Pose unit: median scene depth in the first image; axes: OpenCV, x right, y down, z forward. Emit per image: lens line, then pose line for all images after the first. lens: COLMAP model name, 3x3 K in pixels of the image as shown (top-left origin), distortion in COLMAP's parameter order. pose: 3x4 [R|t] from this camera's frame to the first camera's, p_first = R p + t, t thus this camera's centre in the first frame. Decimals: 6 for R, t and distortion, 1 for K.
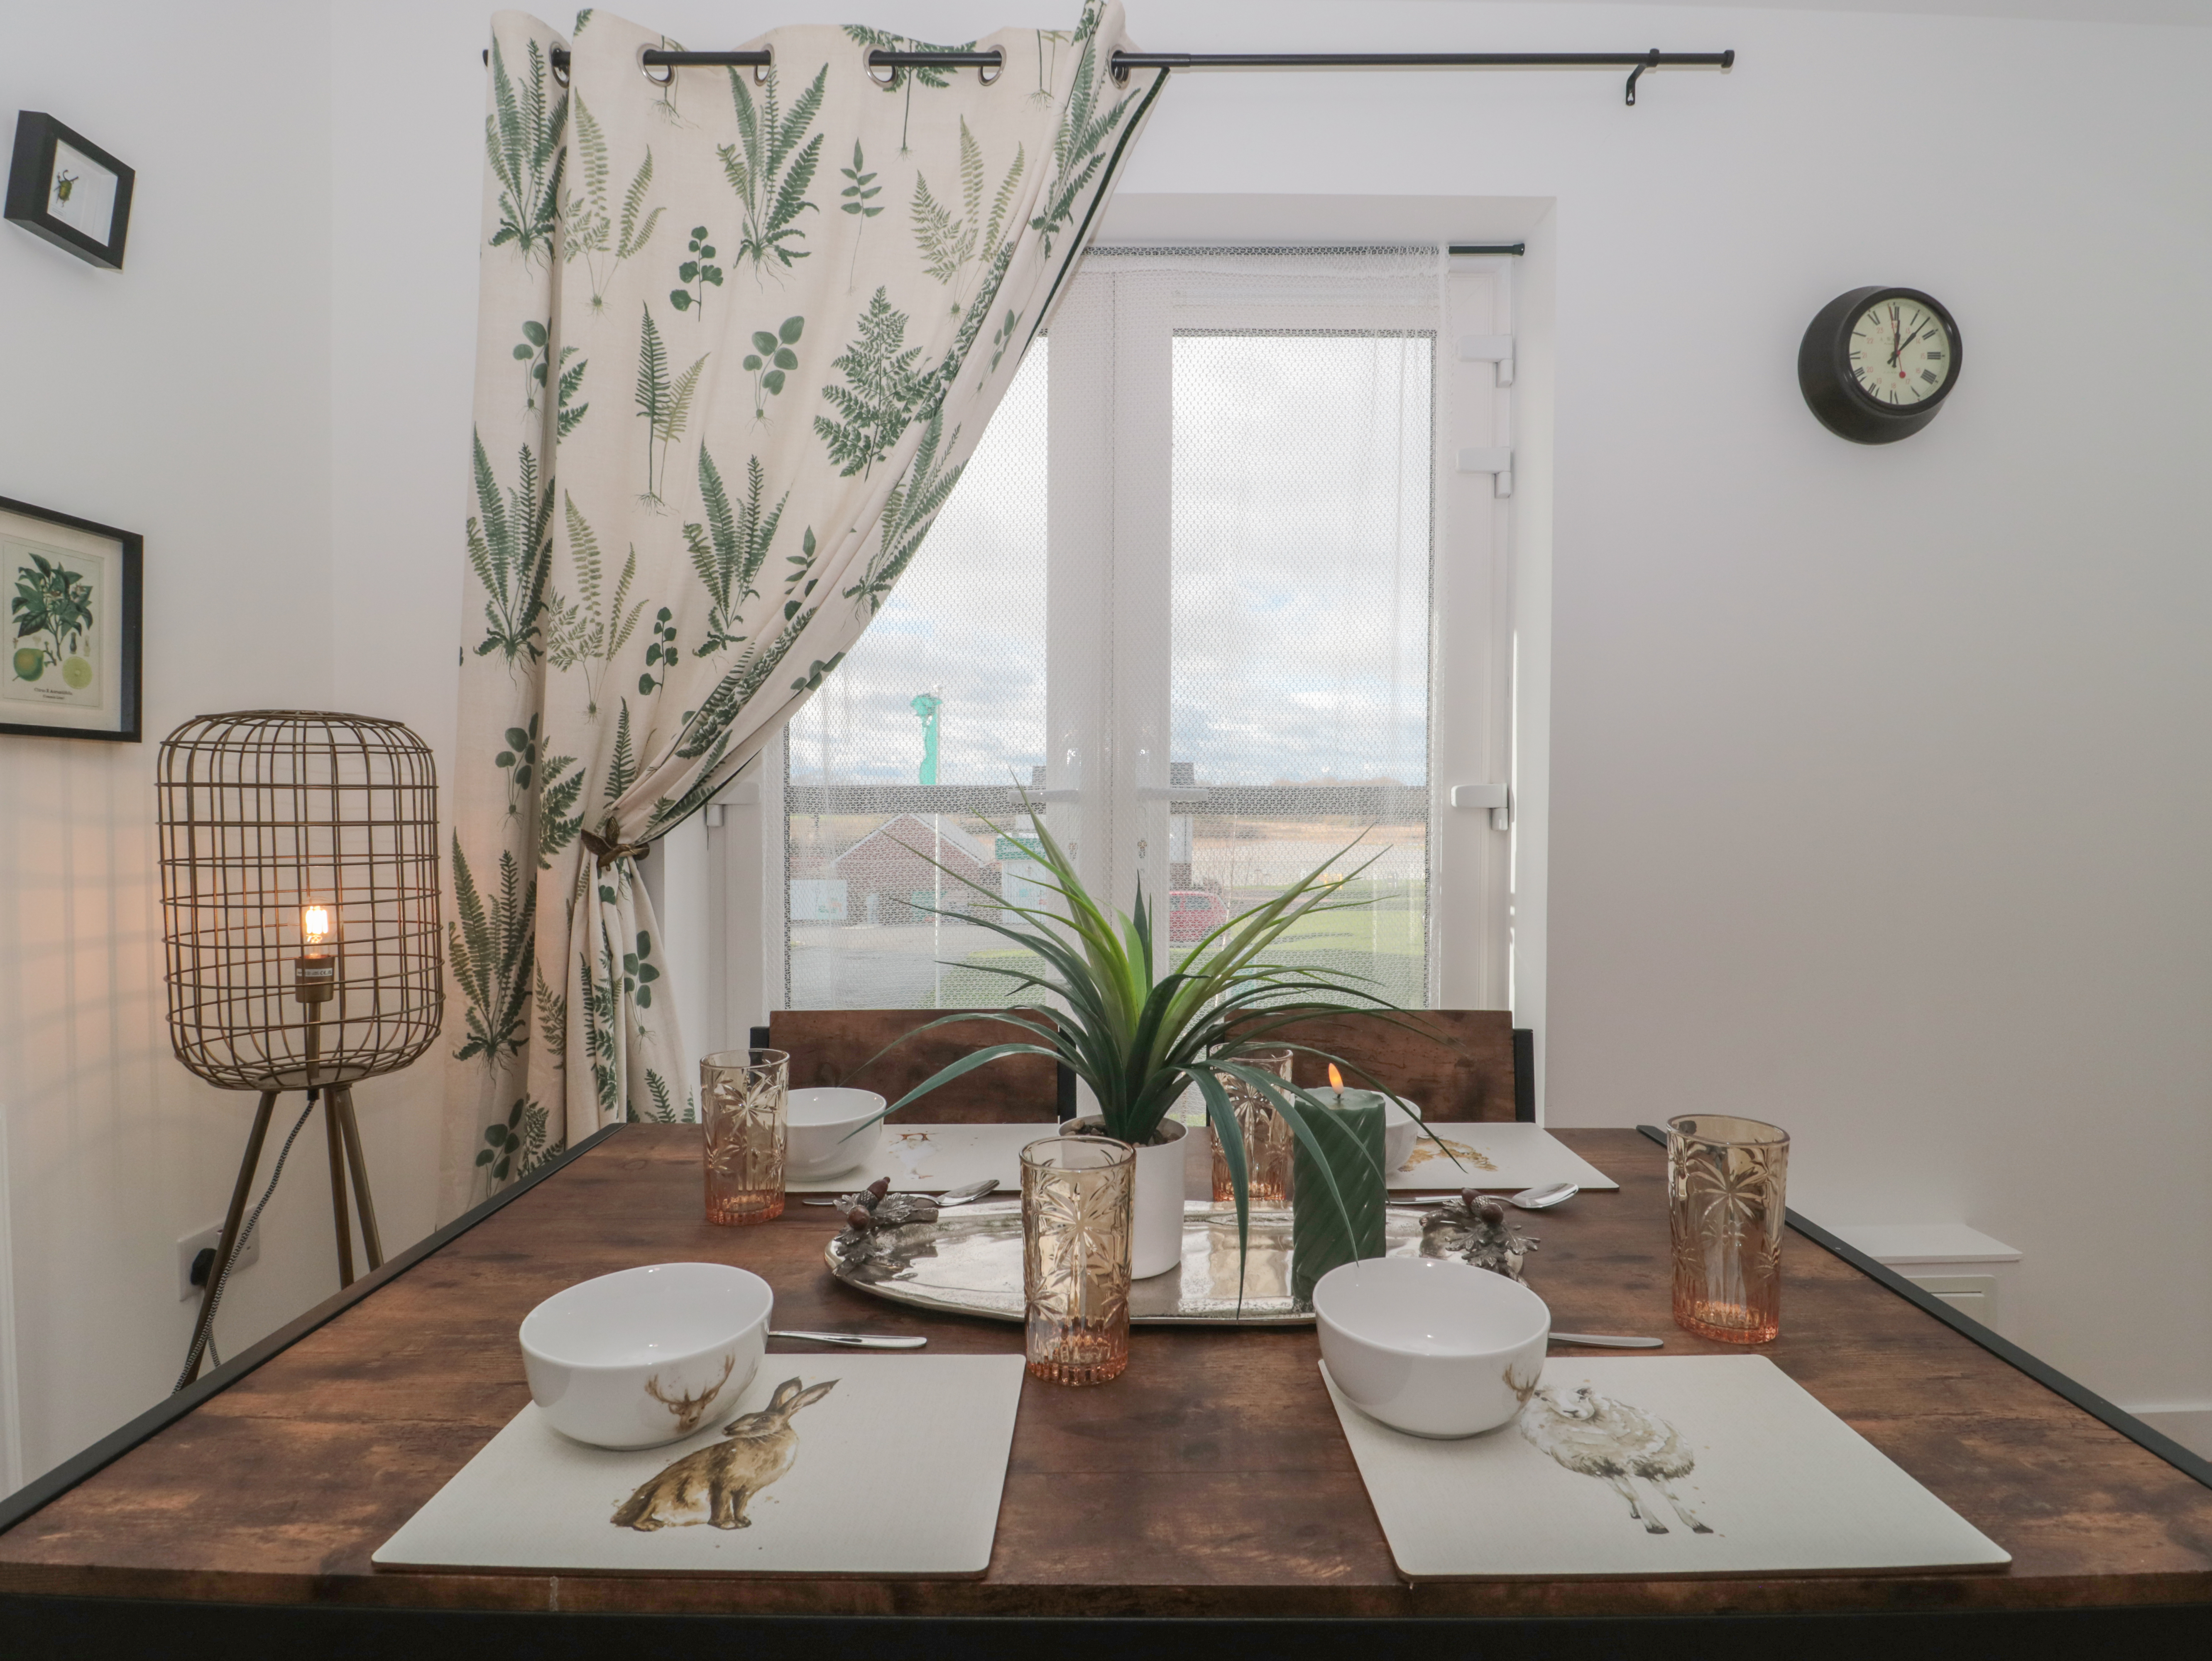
lens RADIAL K [[1155.1, 0, 1117.0], [0, 1155.1, 829.2], [0, 0, 1]] dist [0.002264, -0.014285]
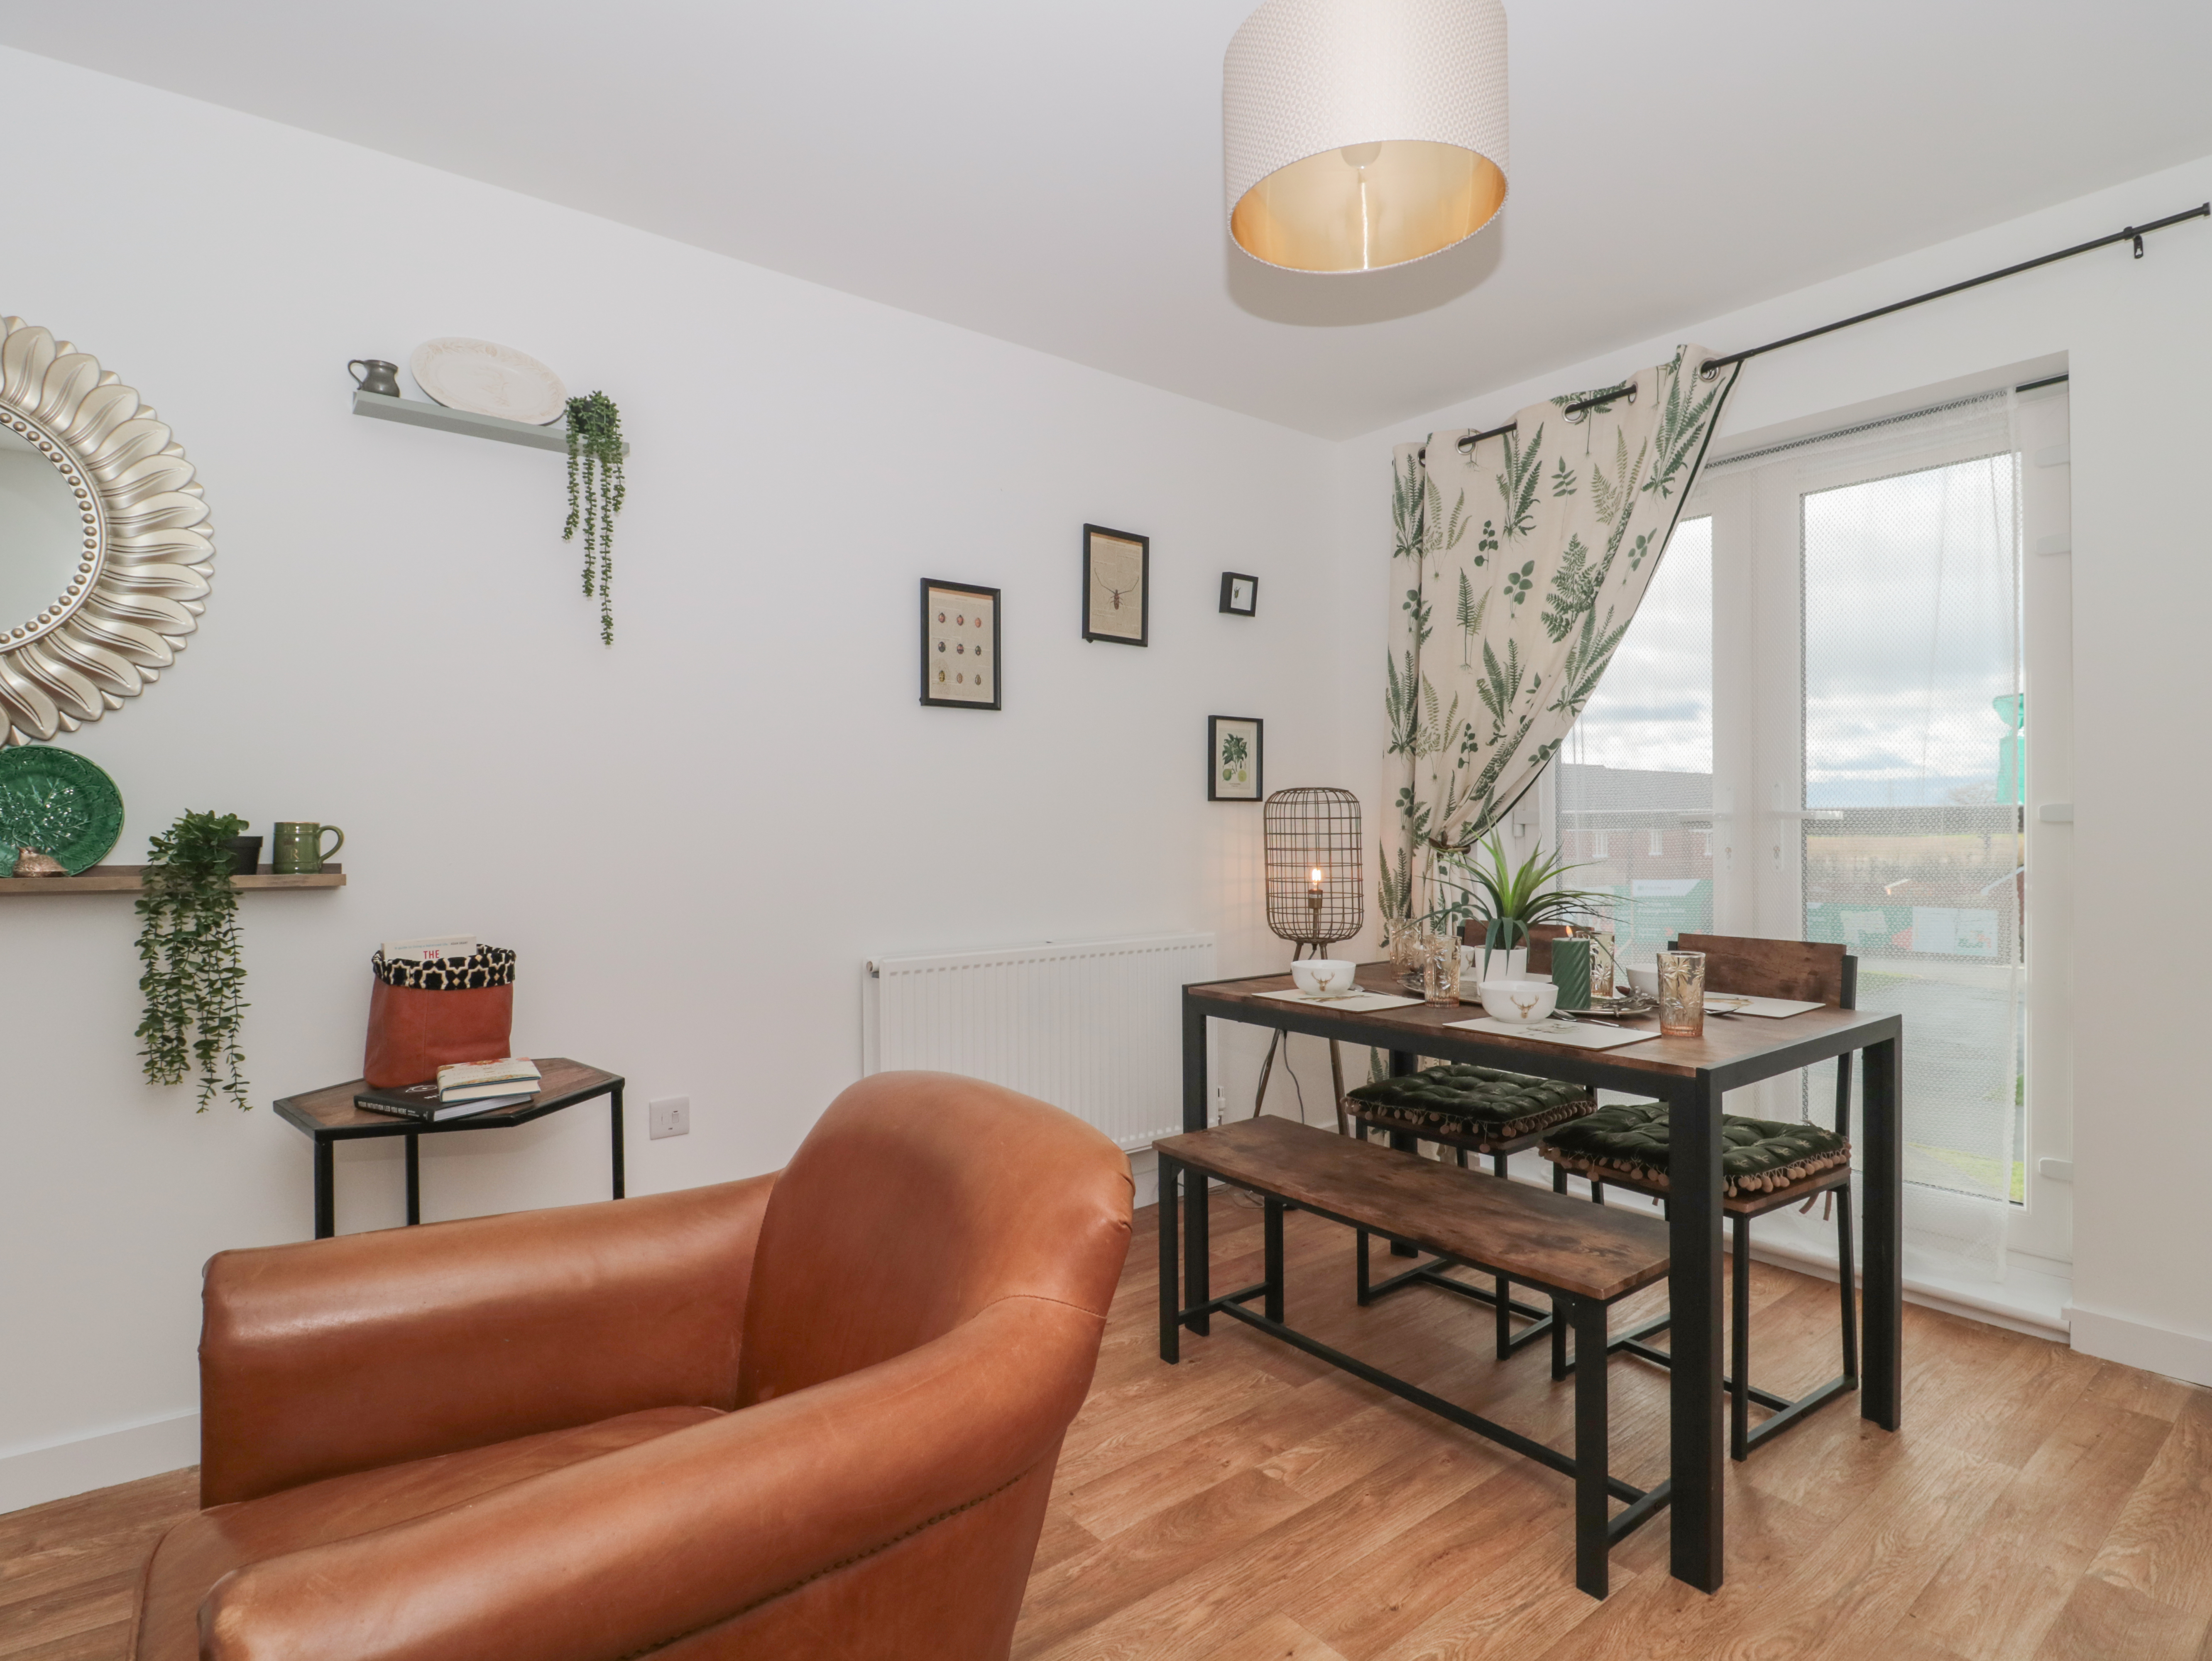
lens RADIAL K [[1167.4, 0, 1121.4], [0, 1167.4, 822.8], [0, 0, 1]] dist [0.002880, -0.013708]
pose [[0.618638, -0.008905, -0.785626, 0.787470], [-0.009179, 0.999786, -0.018561, 0.017462], [0.785622, 0.018694, 0.618424, -0.669155]]
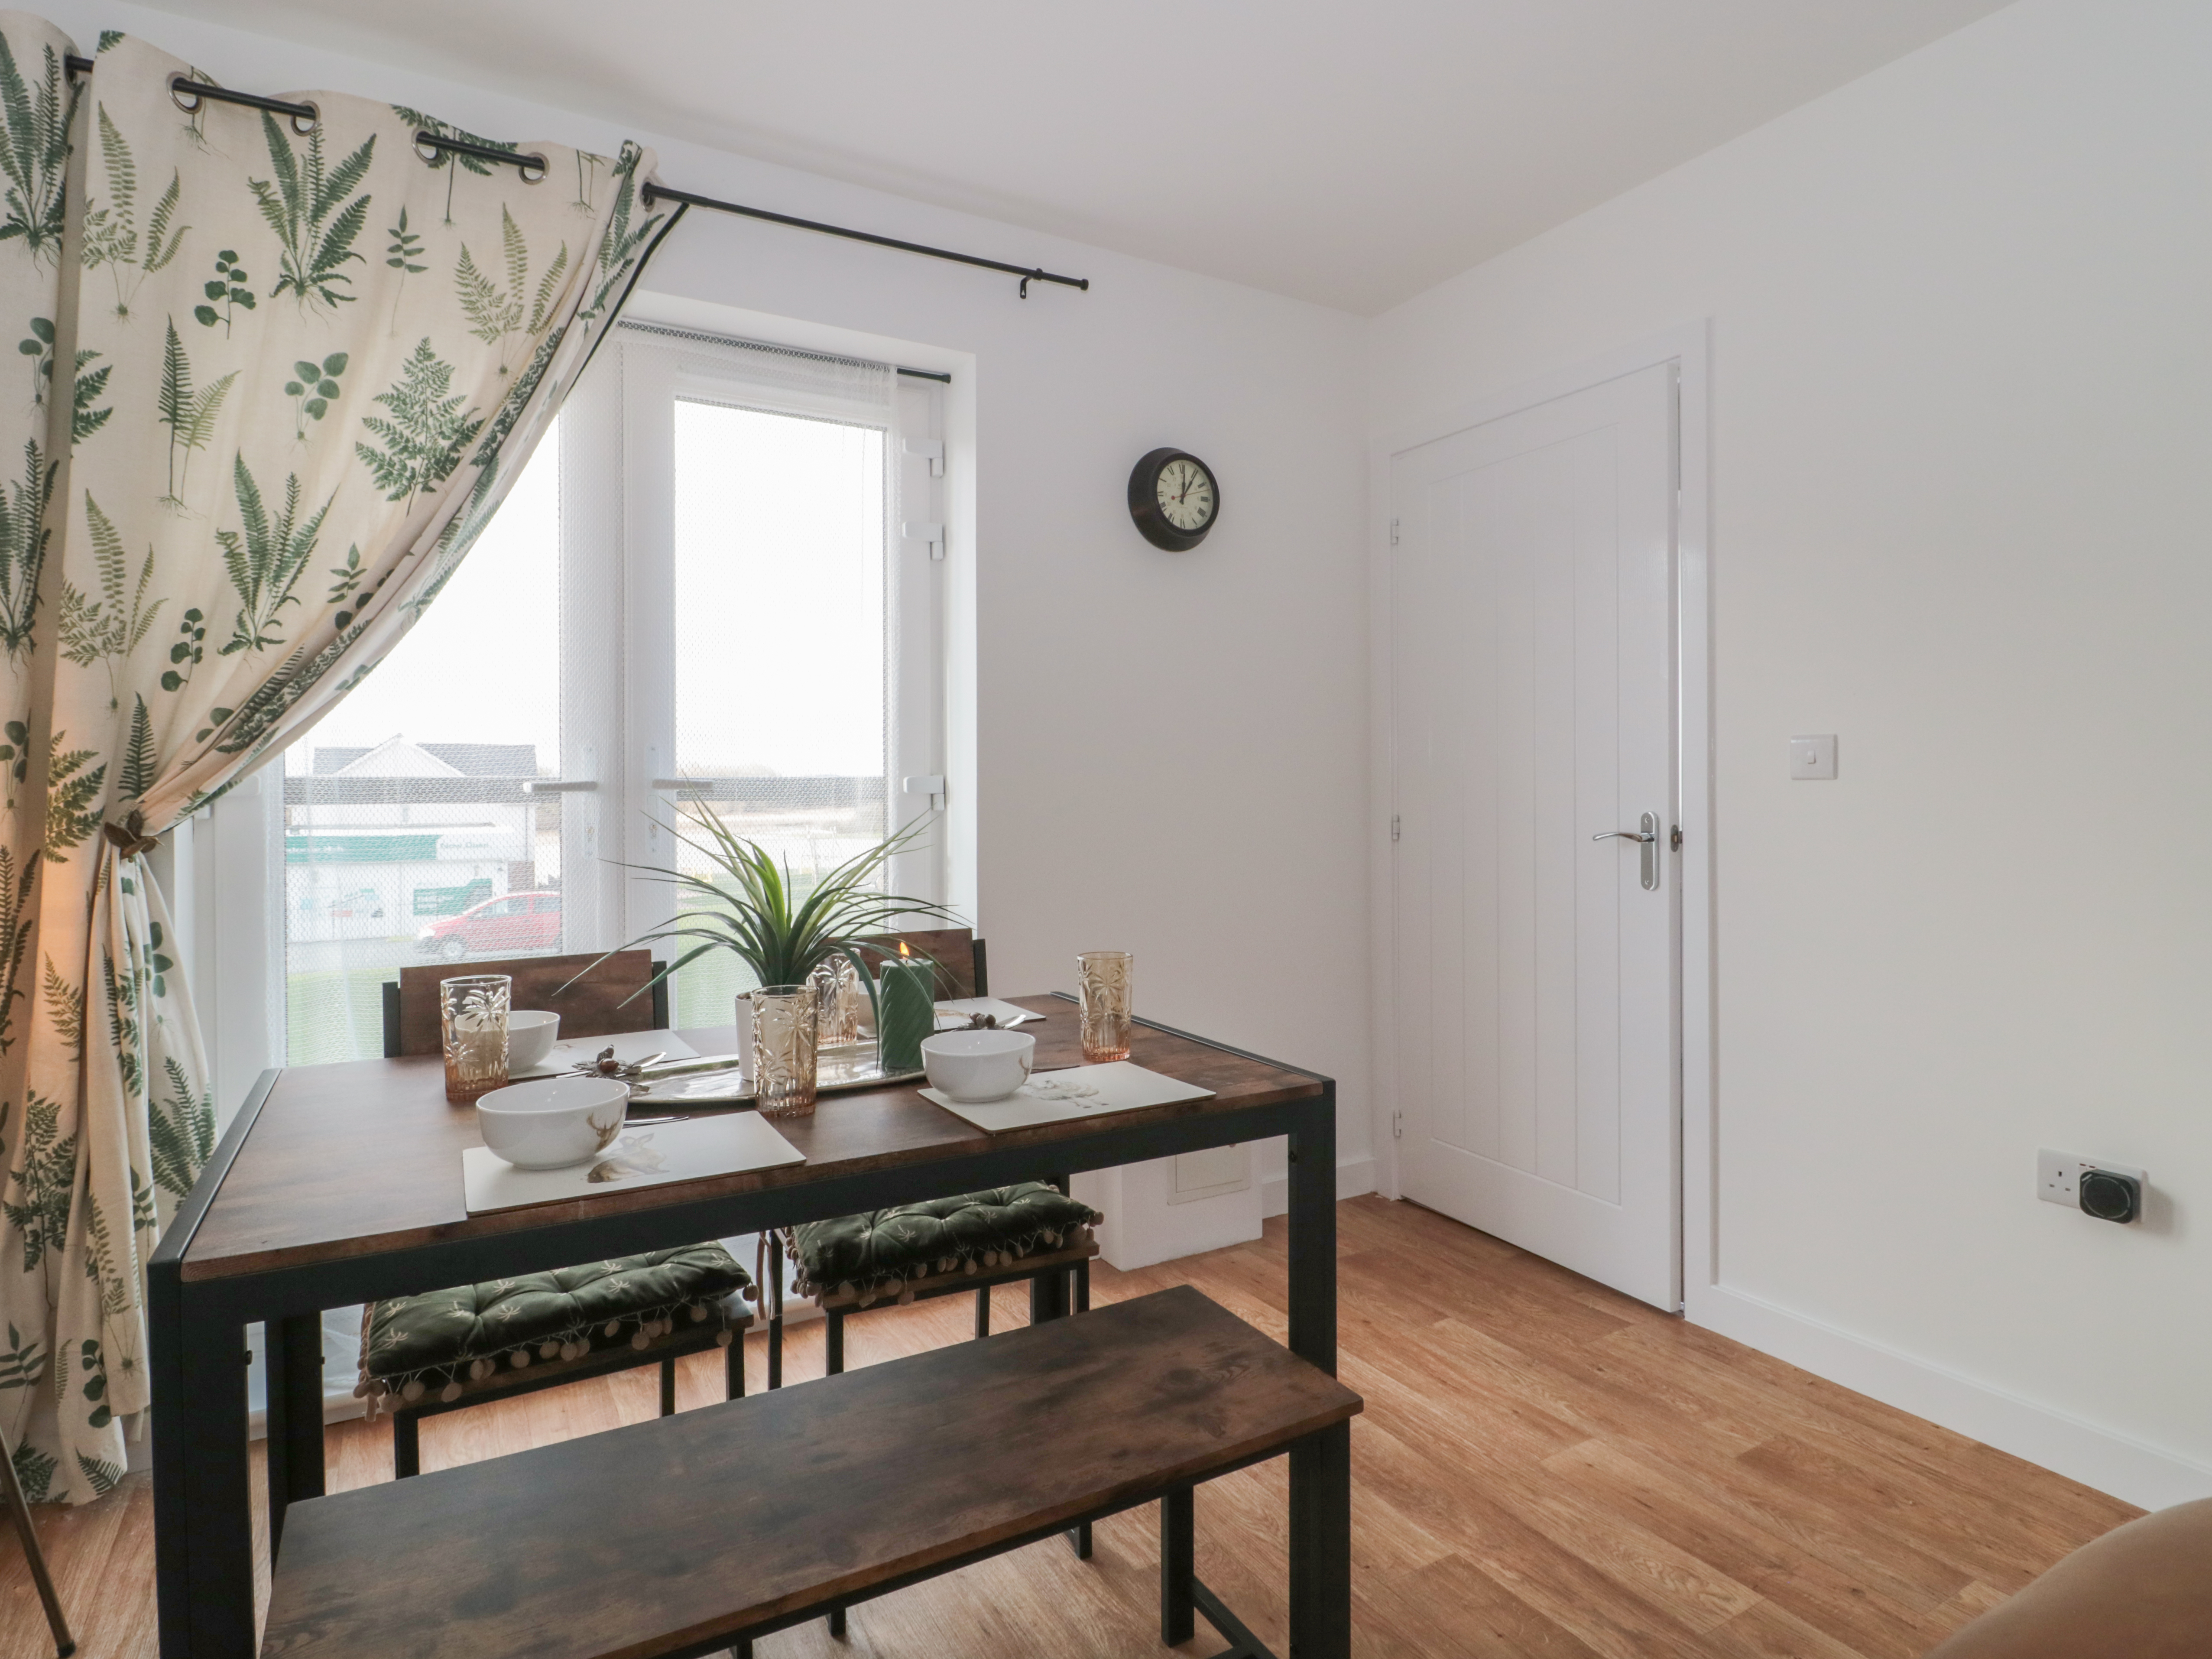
lens RADIAL K [[1206.1, 0, 1123.5], [0, 1206.1, 790.5], [0, 0, 1]] dist [0.002893, -0.014412]
pose [[0.864596, -0.007624, 0.502410, -0.212363], [0.018517, 0.999689, -0.016695, 0.006348], [-0.502127, 0.023737, 0.864468, -0.356783]]
